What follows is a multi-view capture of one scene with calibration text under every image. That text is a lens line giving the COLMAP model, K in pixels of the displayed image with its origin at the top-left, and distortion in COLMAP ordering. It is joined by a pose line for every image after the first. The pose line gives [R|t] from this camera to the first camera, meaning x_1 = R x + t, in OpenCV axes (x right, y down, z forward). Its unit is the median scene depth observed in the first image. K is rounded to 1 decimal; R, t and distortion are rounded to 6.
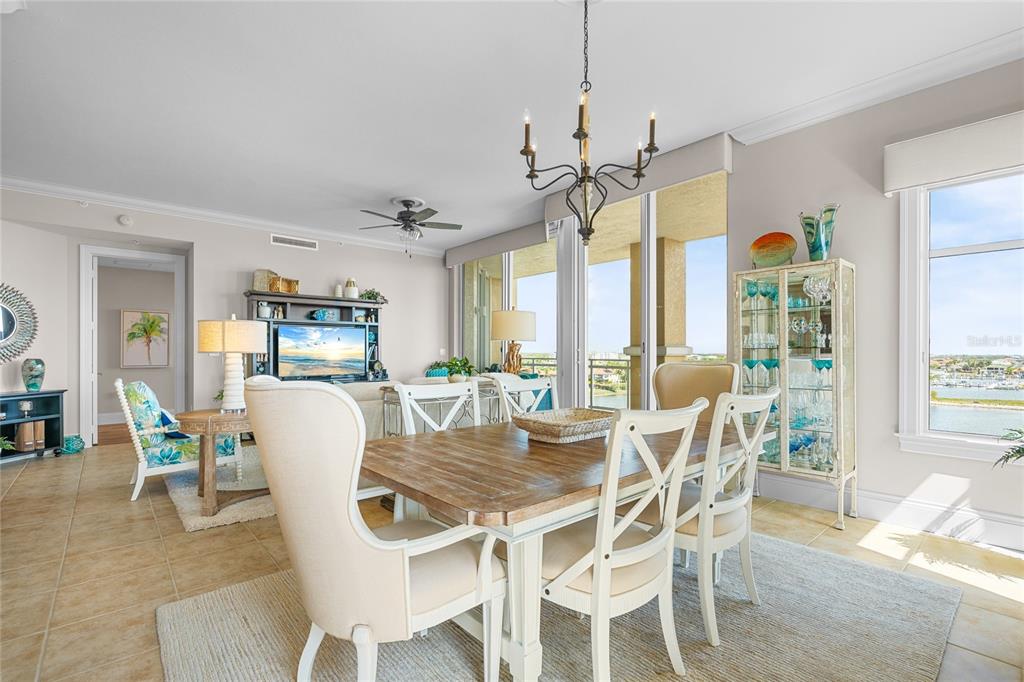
lens RADIAL K [[474.3, 0, 511.2], [0, 474.3, 352.6], [0, 0, 1]] dist [-0.002198, -0.000107]
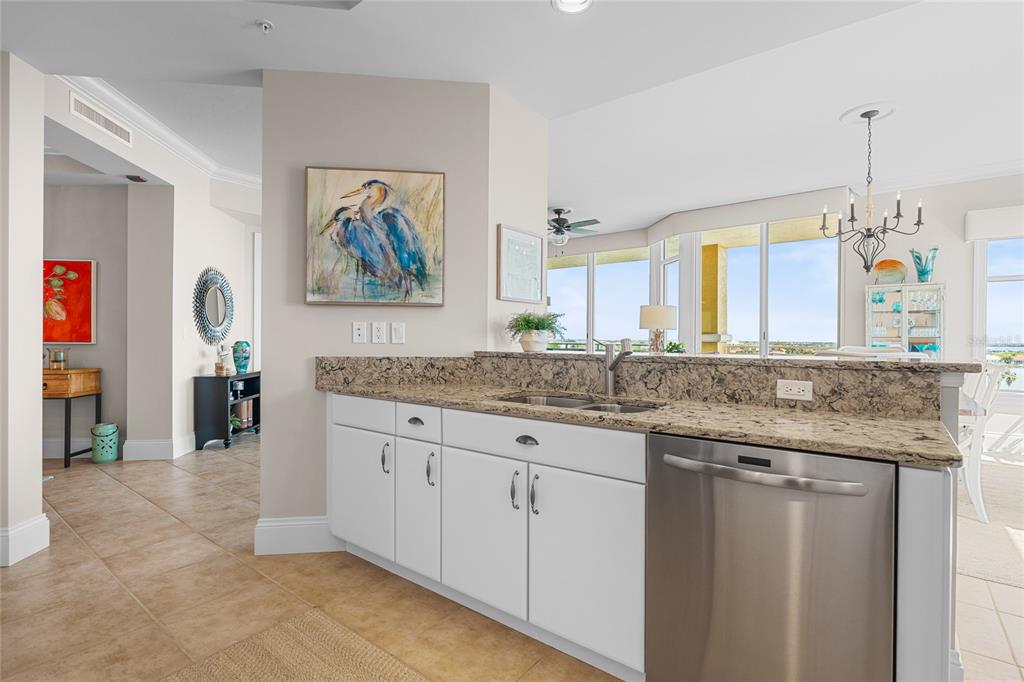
lens RADIAL K [[494.8, 0, 512.5], [0, 494.8, 344.6], [0, 0, 1]] dist [-0.000956, -0.000026]
pose [[0.980443, 0.003784, 0.196768, -0.613314], [-0.006539, 0.999889, 0.013352, 0.001135], [-0.196695, -0.014378, 0.980359, -0.203433]]
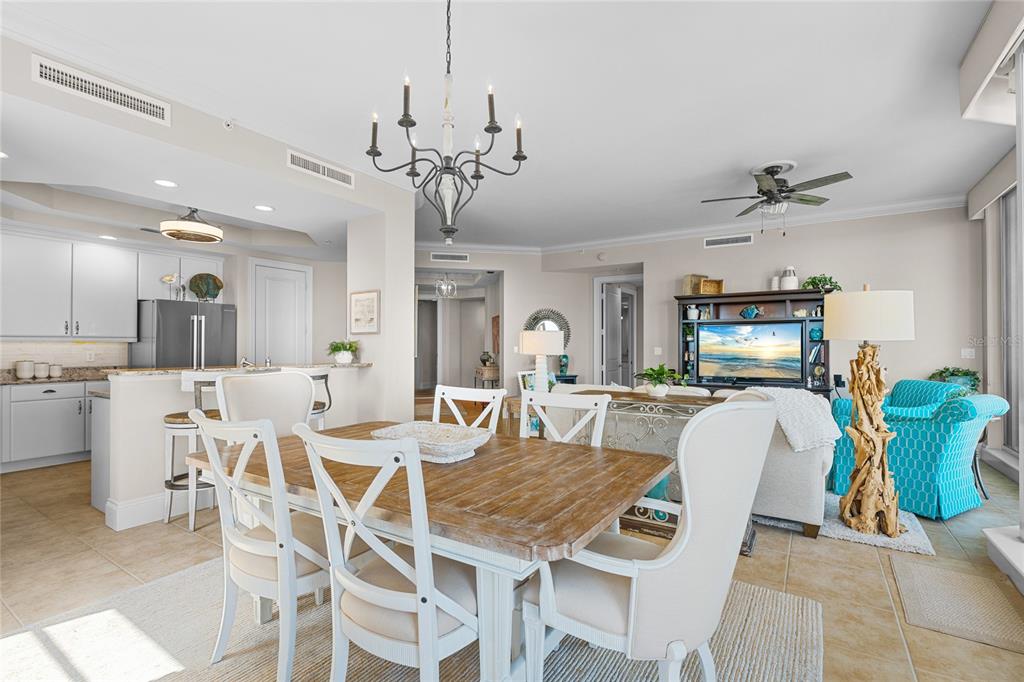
lens RADIAL K [[464.0, 0, 512.4], [0, 464.0, 340.1], [0, 0, 1]] dist [-0.005914, -0.000054]
pose [[0.279030, -0.010787, -0.960222, 0.443018], [0.000324, 0.999938, -0.011140, -0.018708], [0.960282, 0.002797, 0.279017, 0.382223]]
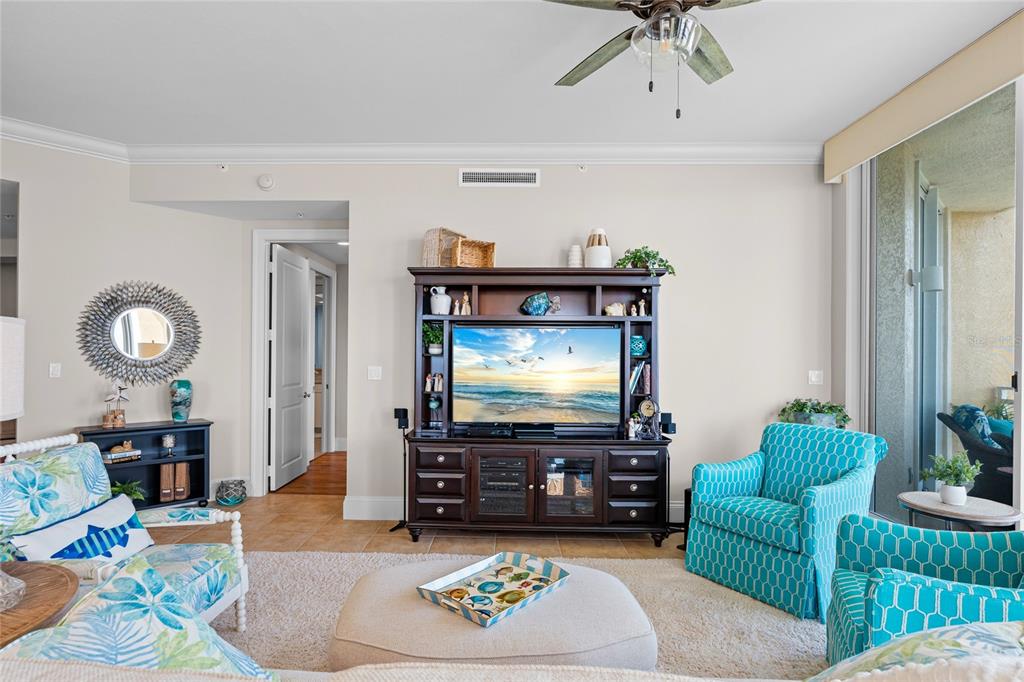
lens RADIAL K [[529.0, 0, 491.3], [0, 529.0, 351.0], [0, 0, 1]] dist [-0.009721, -0.000197]
pose [[0.734681, 0.000538, -0.678413, -0.053684], [-0.006969, 0.999953, -0.006755, -0.030997], [0.678377, 0.009691, 0.734650, 0.691282]]
